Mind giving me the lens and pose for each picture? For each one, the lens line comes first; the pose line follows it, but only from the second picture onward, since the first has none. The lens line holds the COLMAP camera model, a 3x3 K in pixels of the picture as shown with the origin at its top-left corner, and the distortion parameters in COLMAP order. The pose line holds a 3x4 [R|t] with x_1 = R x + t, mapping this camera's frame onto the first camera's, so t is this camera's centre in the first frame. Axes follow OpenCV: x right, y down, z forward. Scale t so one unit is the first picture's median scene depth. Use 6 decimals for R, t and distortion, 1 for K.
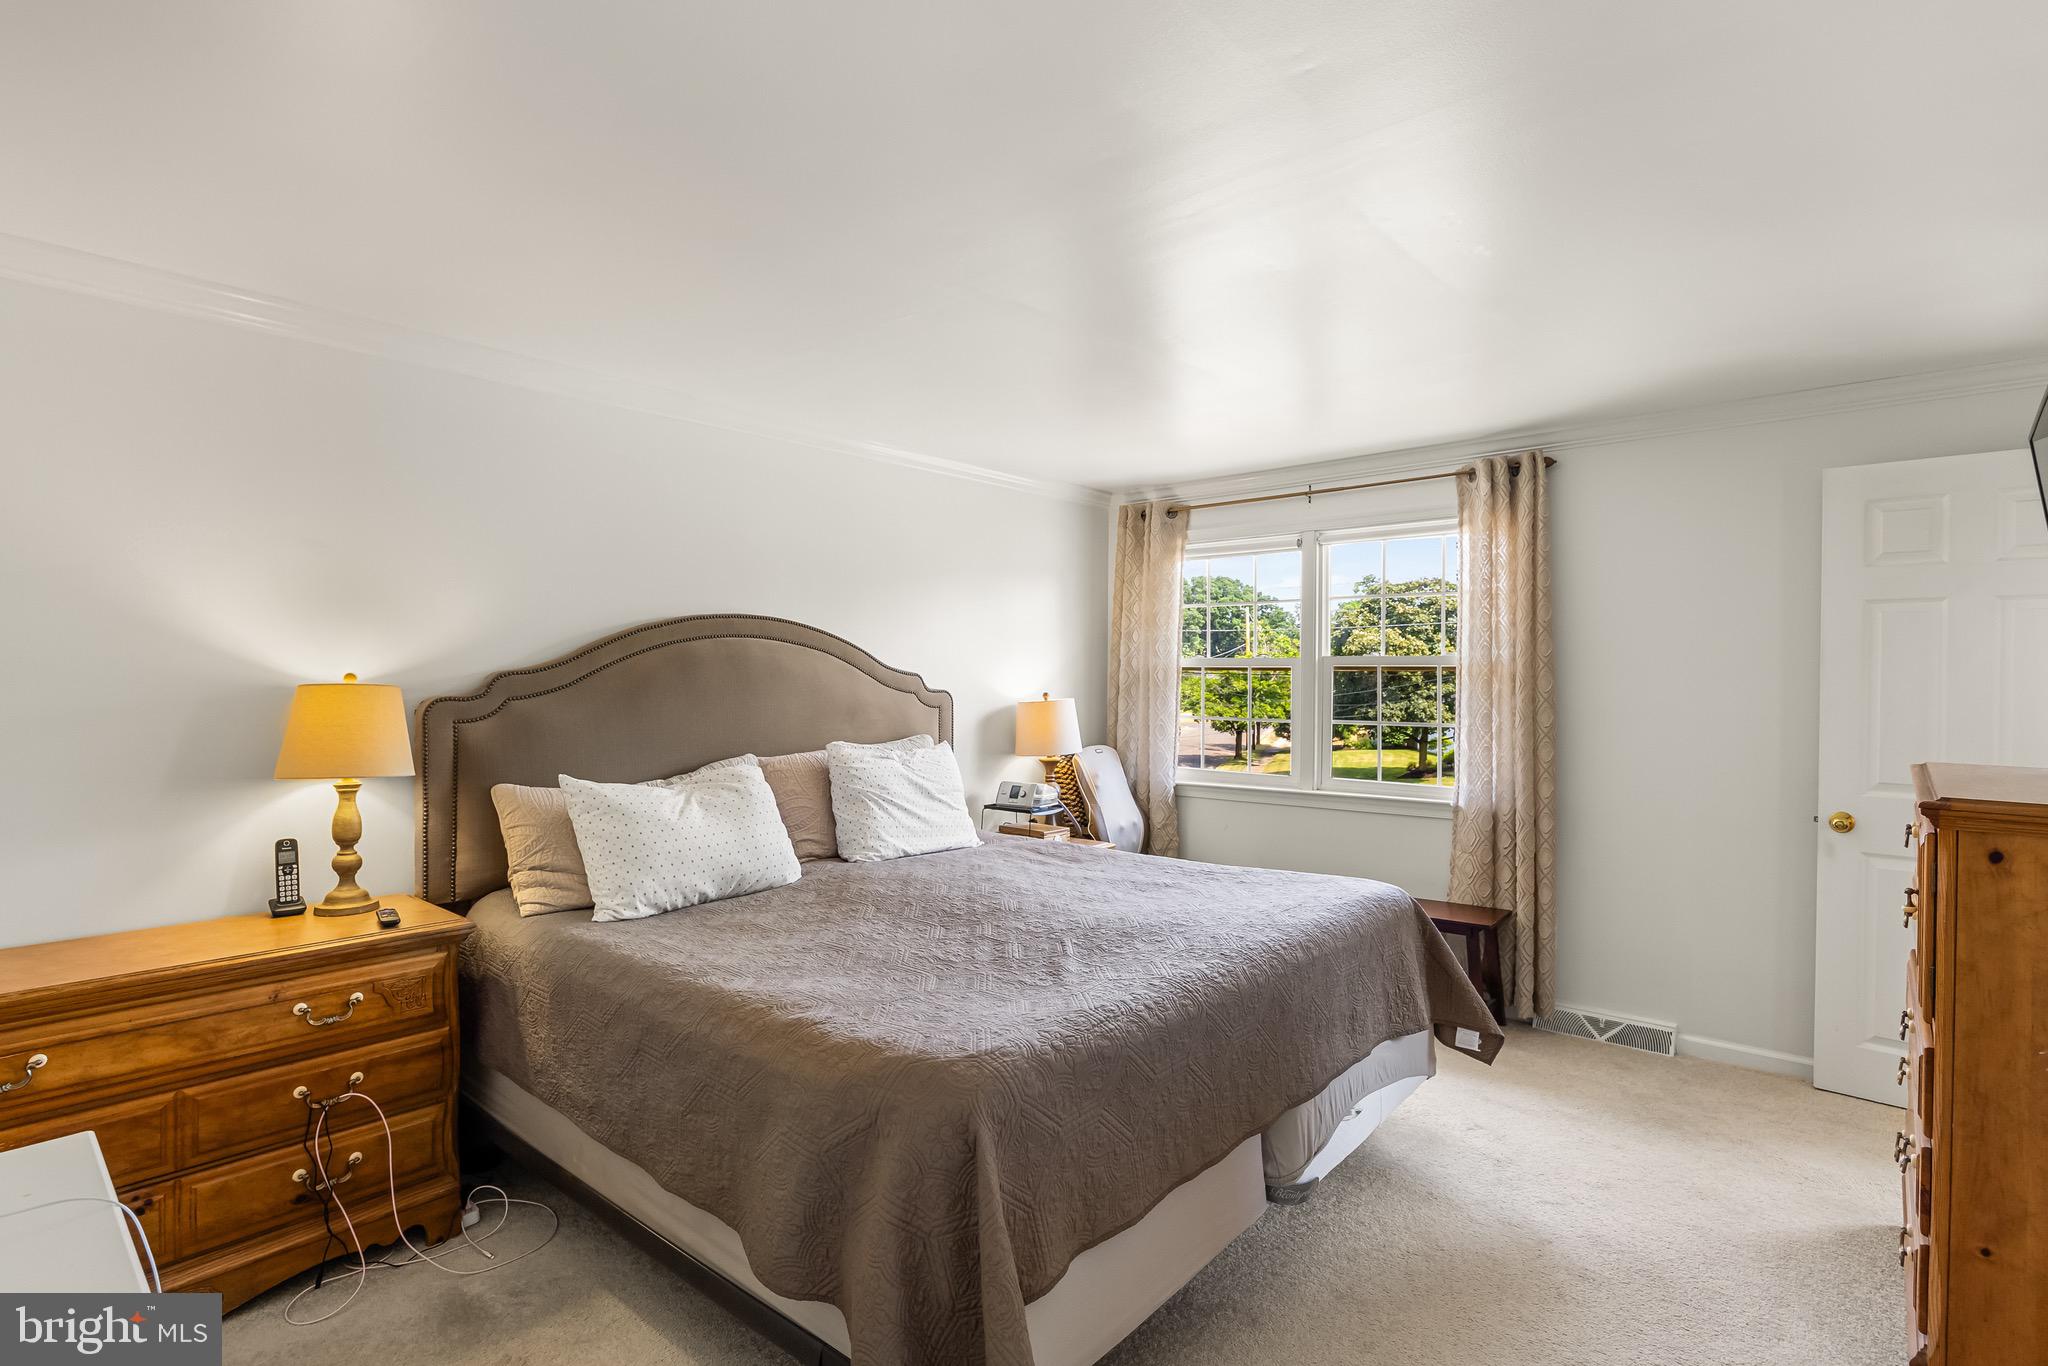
lens RADIAL K [[1016.0, 0, 1029.2], [0, 1016.0, 687.2], [0, 0, 1]] dist [-0.003546, -0.000647]
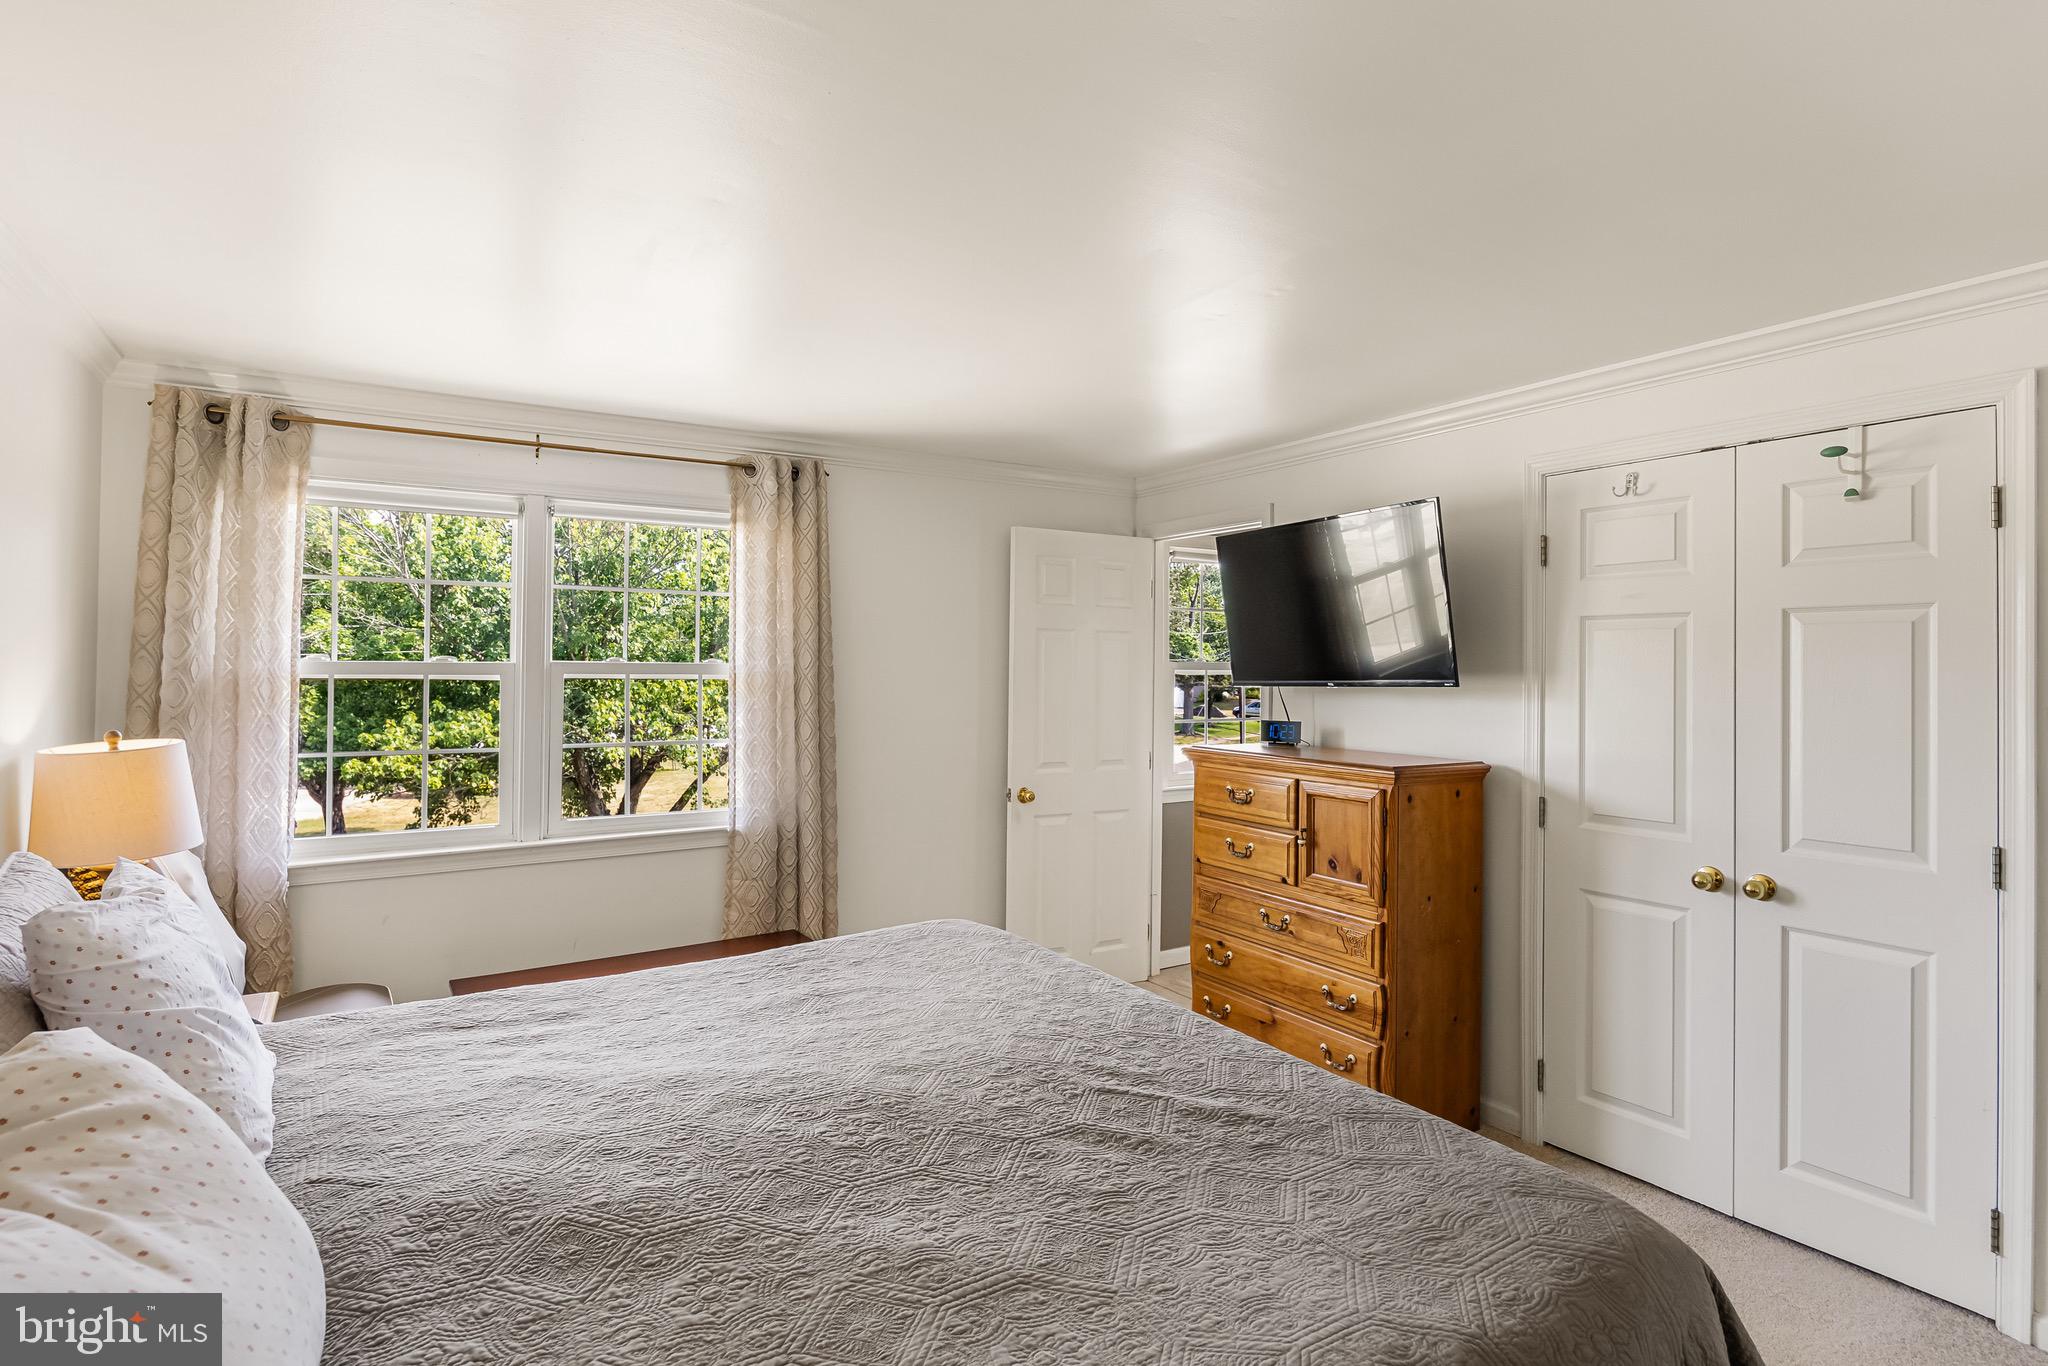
lens RADIAL K [[1016.0, 0, 1026.5], [0, 1016.0, 666.4], [0, 0, 1]] dist [-0.003546, -0.000647]
pose [[0.296729, 0.002752, 0.954958, -0.367540], [0.009894, 0.999933, -0.005956, -0.021230], [-0.954911, 0.011216, 0.296682, 0.479866]]
